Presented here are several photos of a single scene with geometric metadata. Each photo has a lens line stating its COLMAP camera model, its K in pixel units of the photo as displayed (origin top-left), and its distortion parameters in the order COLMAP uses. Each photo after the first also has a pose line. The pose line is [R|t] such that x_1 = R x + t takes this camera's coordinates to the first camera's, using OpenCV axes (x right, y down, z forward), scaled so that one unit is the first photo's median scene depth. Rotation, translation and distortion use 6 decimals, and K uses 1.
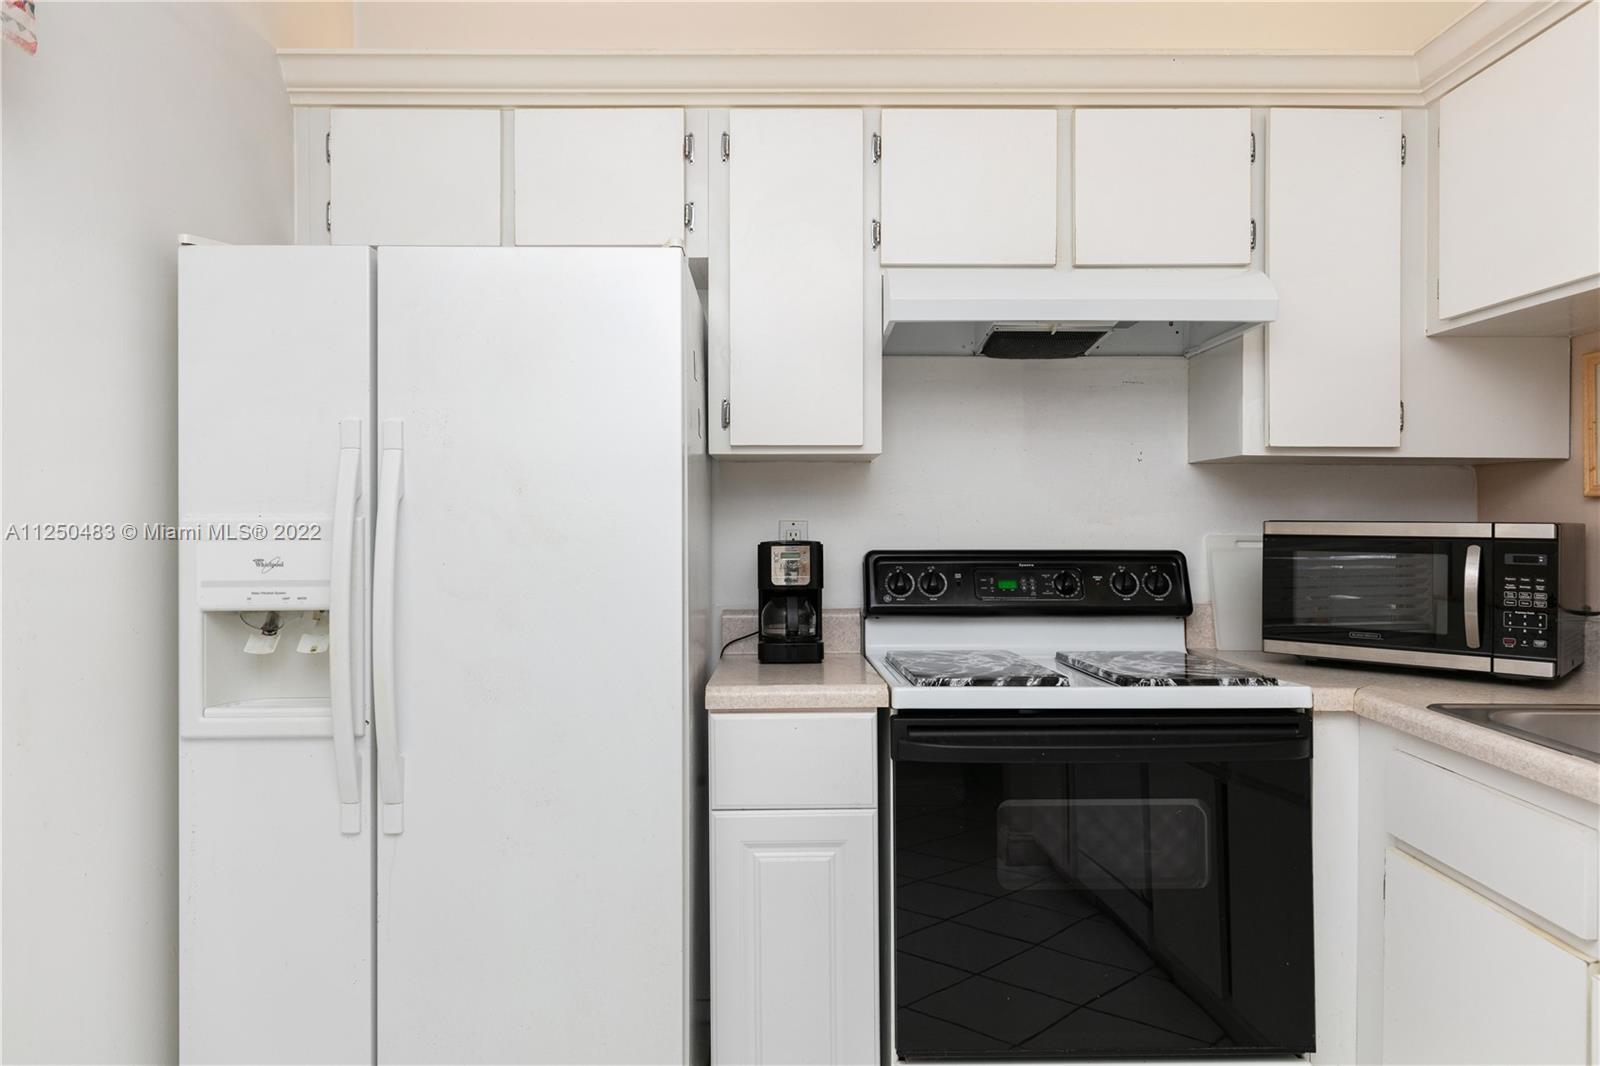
lens RADIAL K [[1044.8, 0, 804.0], [0, 1044.8, 522.4], [0, 0, 1]] dist [0.011219, 0.001332]
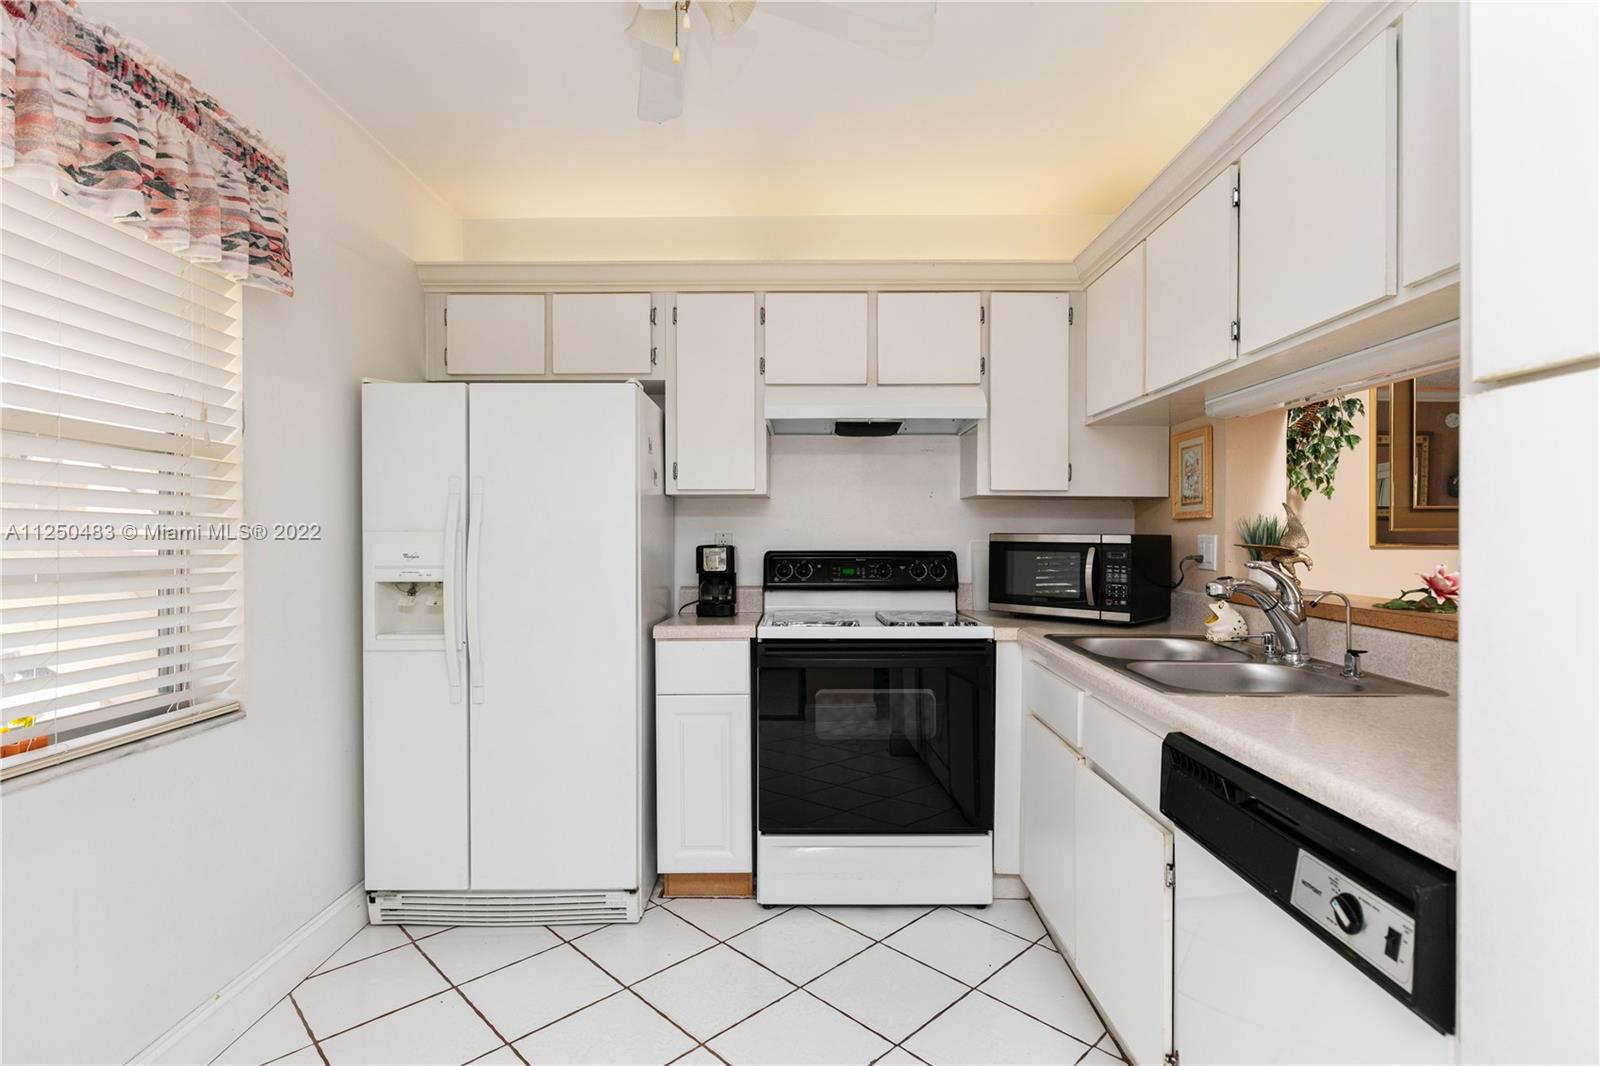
lens RADIAL K [[774.1, 0, 798.0], [0, 774.1, 542.1], [0, 0, 1]] dist [0.002064, 0.000138]
pose [[0.999868, 0.000785, -0.016205, 0.150336], [-0.000633, 0.999956, 0.009328, 0.001143], [0.016211, -0.009317, 0.999825, -0.274736]]
